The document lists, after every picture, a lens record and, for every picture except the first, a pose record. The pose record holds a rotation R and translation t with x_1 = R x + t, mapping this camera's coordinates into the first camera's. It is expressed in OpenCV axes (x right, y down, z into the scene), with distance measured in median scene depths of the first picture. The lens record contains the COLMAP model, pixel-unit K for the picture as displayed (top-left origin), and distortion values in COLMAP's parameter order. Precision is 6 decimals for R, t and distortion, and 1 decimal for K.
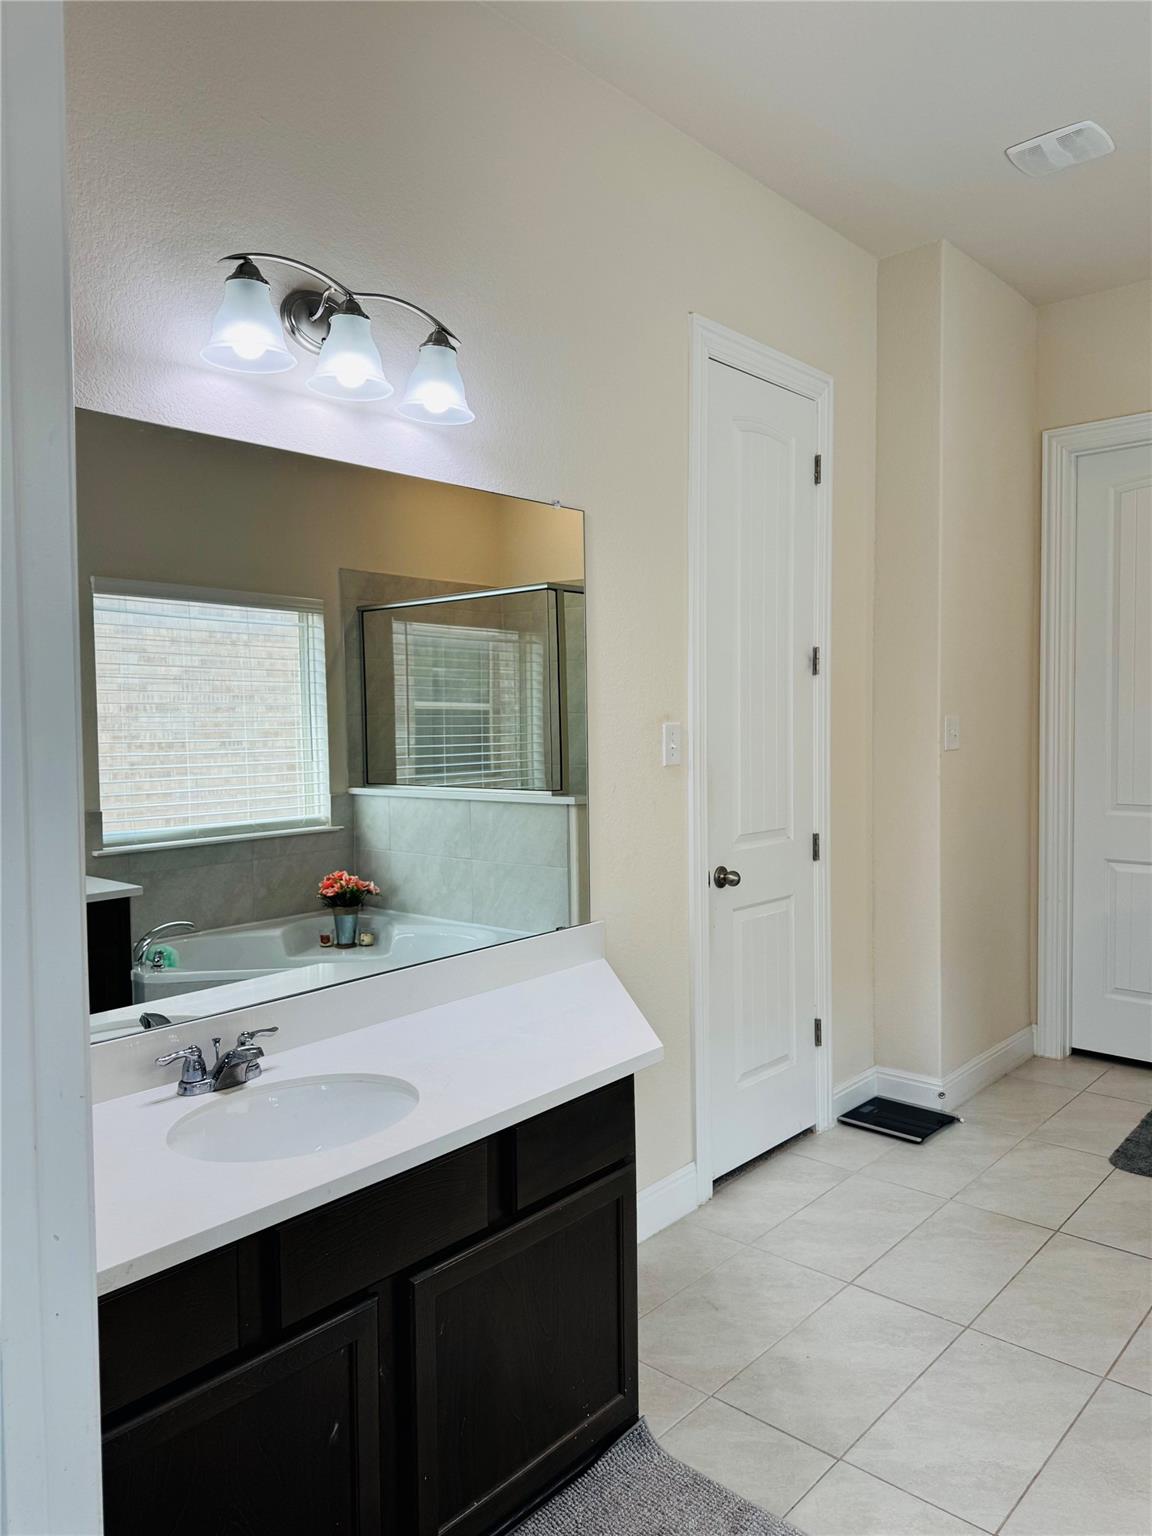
lens RADIAL K [[1072.0, 0, 576.0], [0, 1072.0, 768.0], [0, 0, 1]] dist [0.103239, -0.134576]
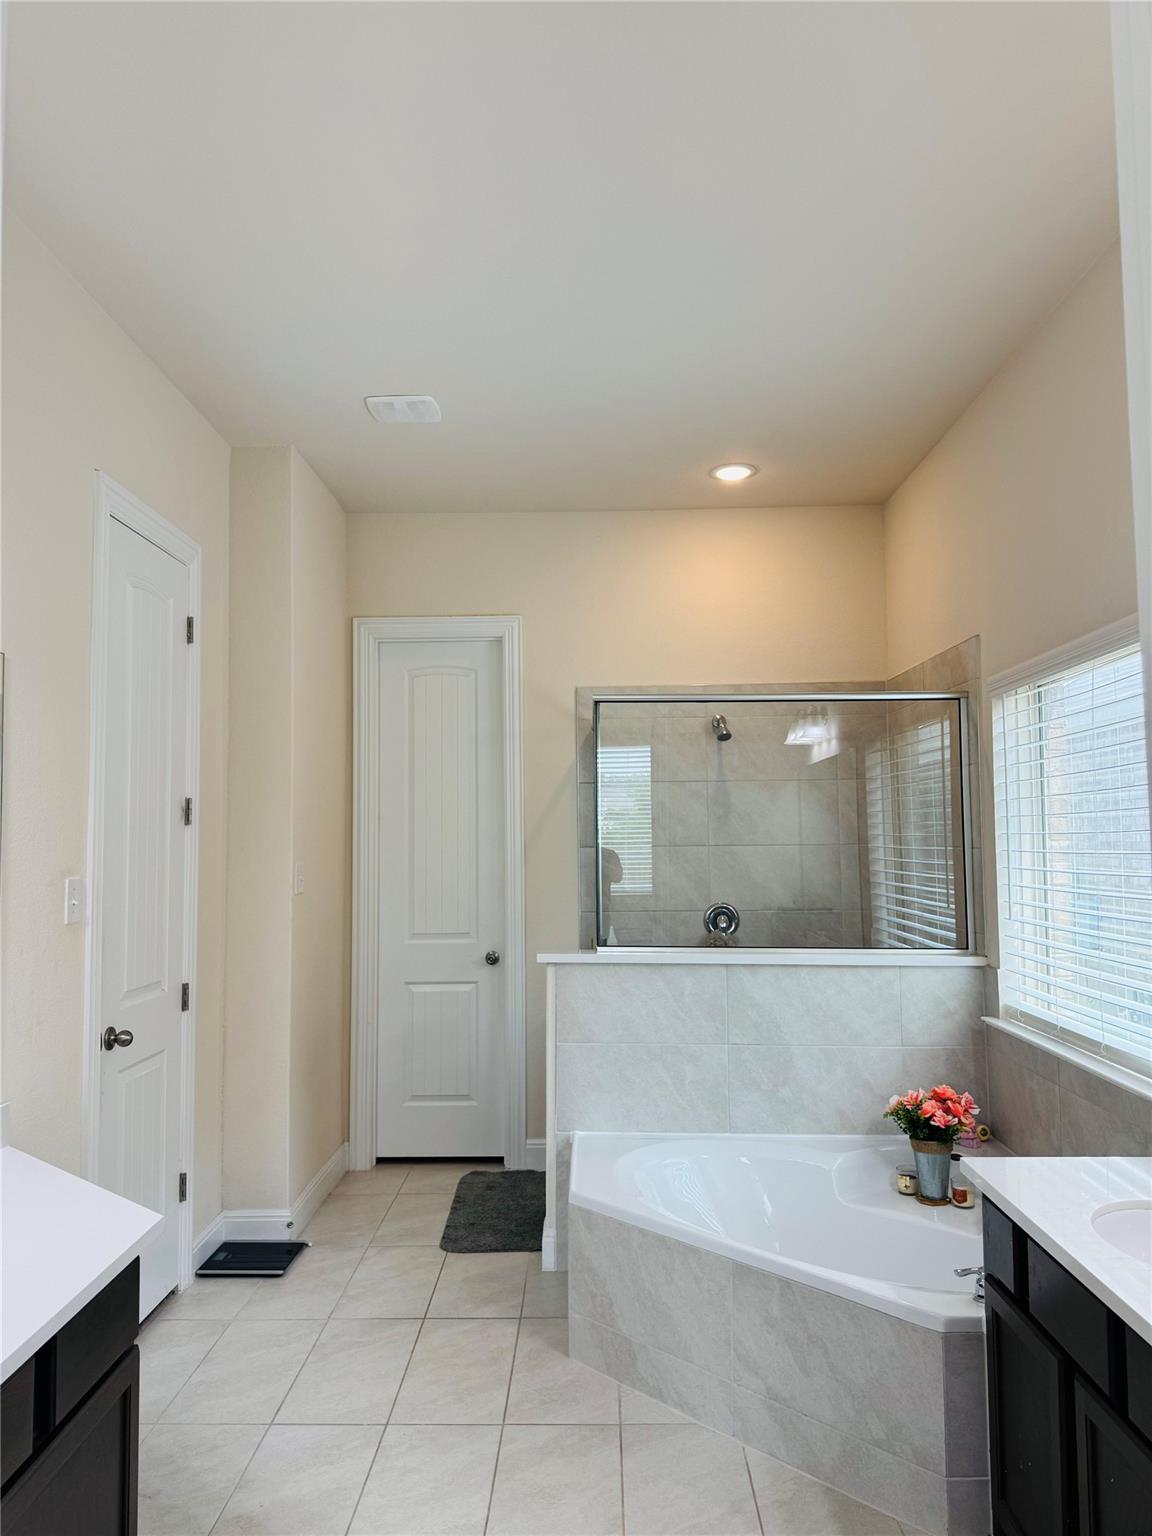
lens RADIAL K [[1103.6, 0, 549.4], [0, 1103.6, 765.0], [0, 0, 1]] dist [-0.002103, 0.003853]
pose [[0.767711, 0.044231, 0.639268, -0.184102], [0.031952, 0.993732, -0.107128, -0.020298], [-0.640000, 0.102669, 0.761485, -0.019716]]
